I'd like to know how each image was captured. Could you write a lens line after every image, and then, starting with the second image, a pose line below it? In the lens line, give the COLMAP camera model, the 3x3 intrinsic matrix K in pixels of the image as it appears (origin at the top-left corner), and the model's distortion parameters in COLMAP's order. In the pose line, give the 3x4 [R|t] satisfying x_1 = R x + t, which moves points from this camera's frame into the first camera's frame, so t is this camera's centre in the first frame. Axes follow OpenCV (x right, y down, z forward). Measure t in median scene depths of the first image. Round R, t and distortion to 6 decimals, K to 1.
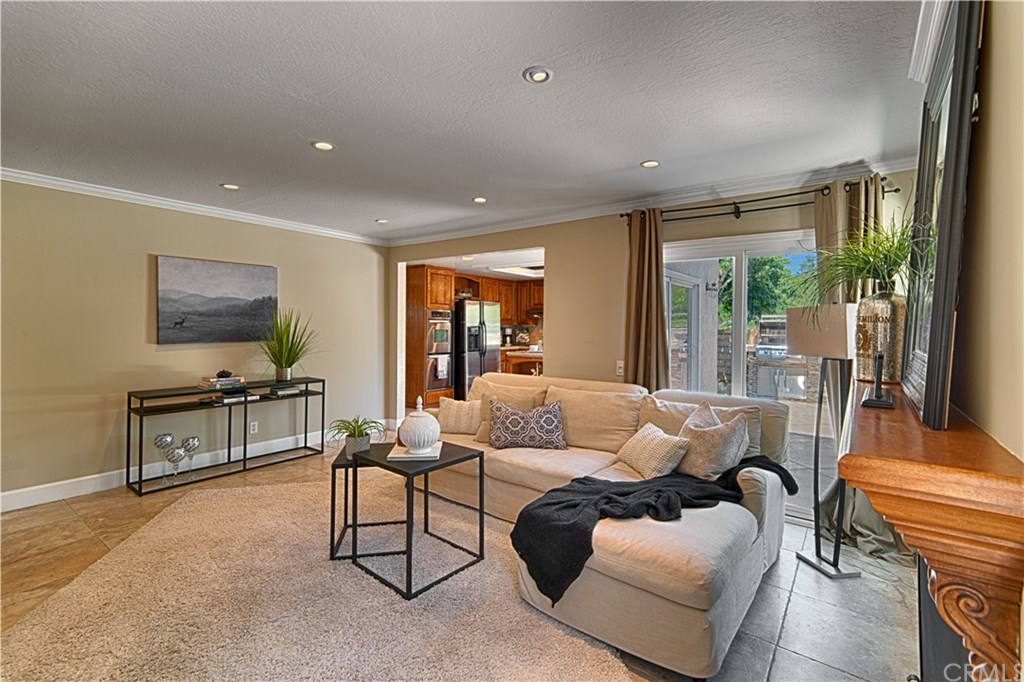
lens RADIAL K [[448.8, 0, 521.4], [0, 448.8, 334.9], [0, 0, 1]] dist [0.018301, -0.005158]
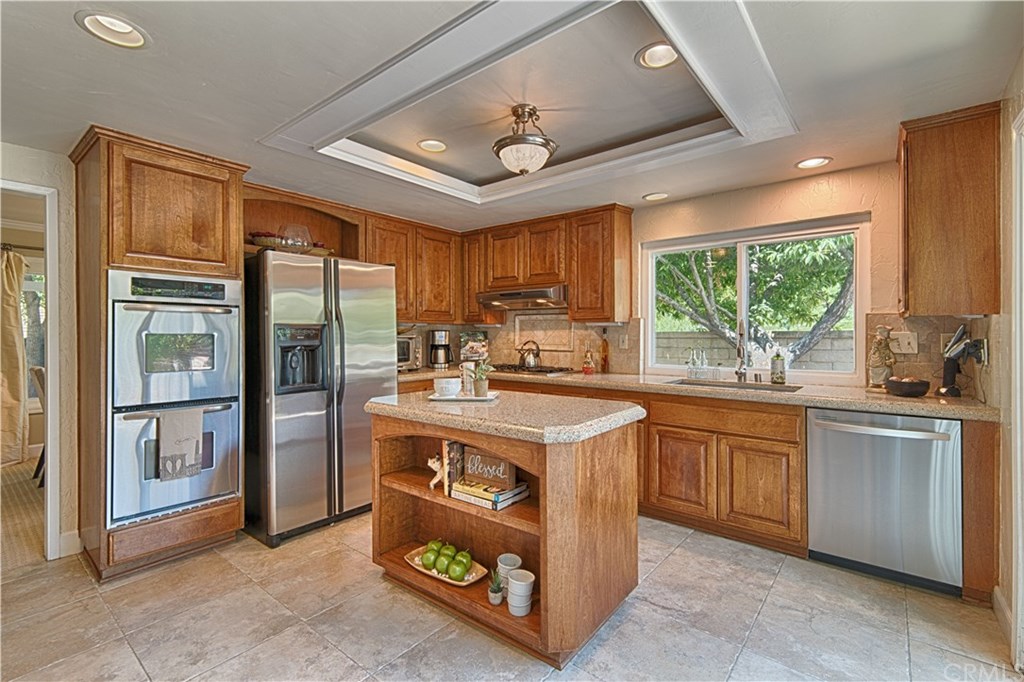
lens RADIAL K [[448.8, 0, 521.4], [0, 448.8, 334.9], [0, 0, 1]] dist [0.018301, -0.005158]
pose [[0.999183, -0.001963, -0.040374, 0.086290], [0.001400, 0.999901, -0.013972, -0.004457], [0.040397, 0.013904, 0.999087, 0.608434]]
